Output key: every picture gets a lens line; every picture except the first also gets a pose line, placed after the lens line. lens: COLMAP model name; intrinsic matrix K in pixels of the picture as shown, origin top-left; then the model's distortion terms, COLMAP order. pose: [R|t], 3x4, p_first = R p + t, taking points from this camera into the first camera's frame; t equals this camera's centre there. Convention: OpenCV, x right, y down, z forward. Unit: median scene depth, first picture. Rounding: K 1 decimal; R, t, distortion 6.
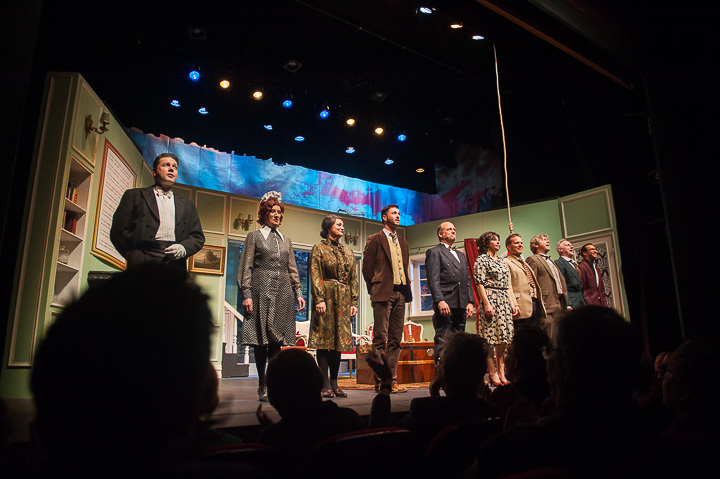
lens RADIAL K [[498.1, 0, 360.0], [0, 498.1, 239.5], [0, 0, 1]] dist [-0.040800, -0.005330]
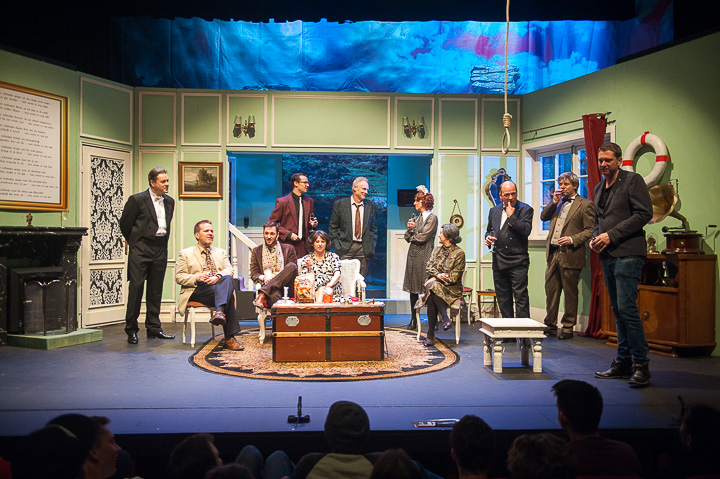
lens RADIAL K [[704.2, 0, 360.0], [0, 704.2, 239.5], [0, 0, 1]] dist [0.035035, 0.004004]
pose [[0.844105, 0.010624, -0.536073, 0.377872], [0.111836, 0.974325, 0.195406, -0.043826], [0.524385, -0.224895, 0.821245, 0.119660]]
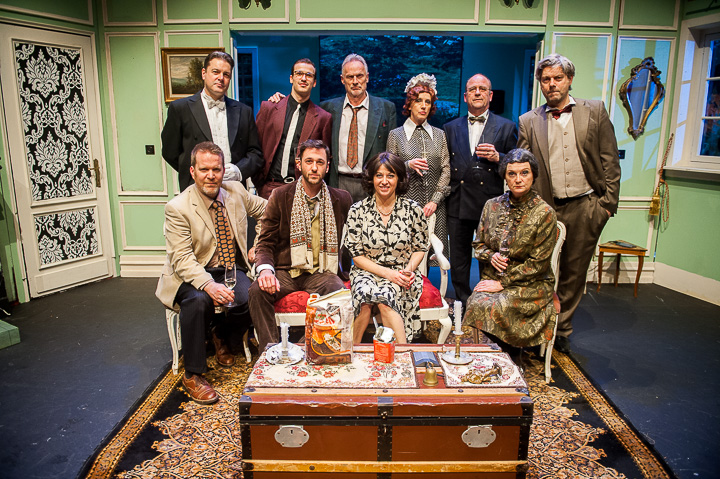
lens RADIAL K [[494.4, 0, 362.6], [0, 494.4, 241.5], [0, 0, 1]] dist [-0.046849, -0.003251]
pose [[0.801369, 0.142616, -0.580920, 0.130305], [0.123810, 0.910585, 0.394342, 0.011270], [0.585217, -0.387937, 0.712058, 0.464186]]
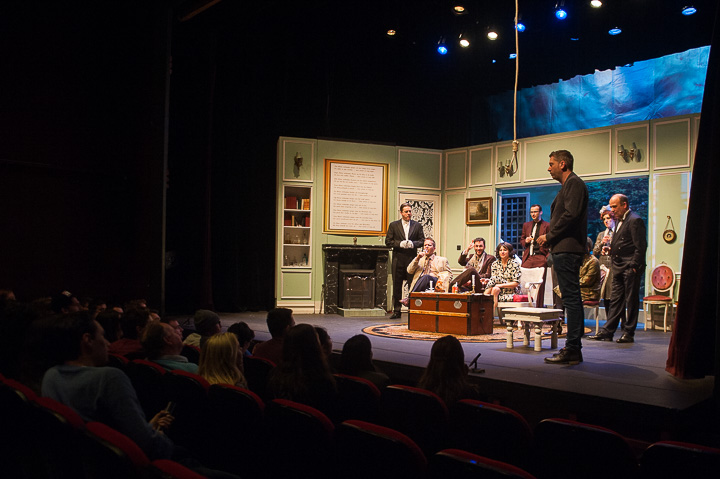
lens RADIAL K [[632.2, 0, 399.8], [0, 632.2, 276.2], [0, 0, 1]] dist [-0.047081, -0.001154]
pose [[0.182198, 0.018508, -0.983088, 0.744192], [0.203102, 0.977552, 0.056045, 0.047300], [0.962057, -0.209878, 0.174349, 0.394664]]
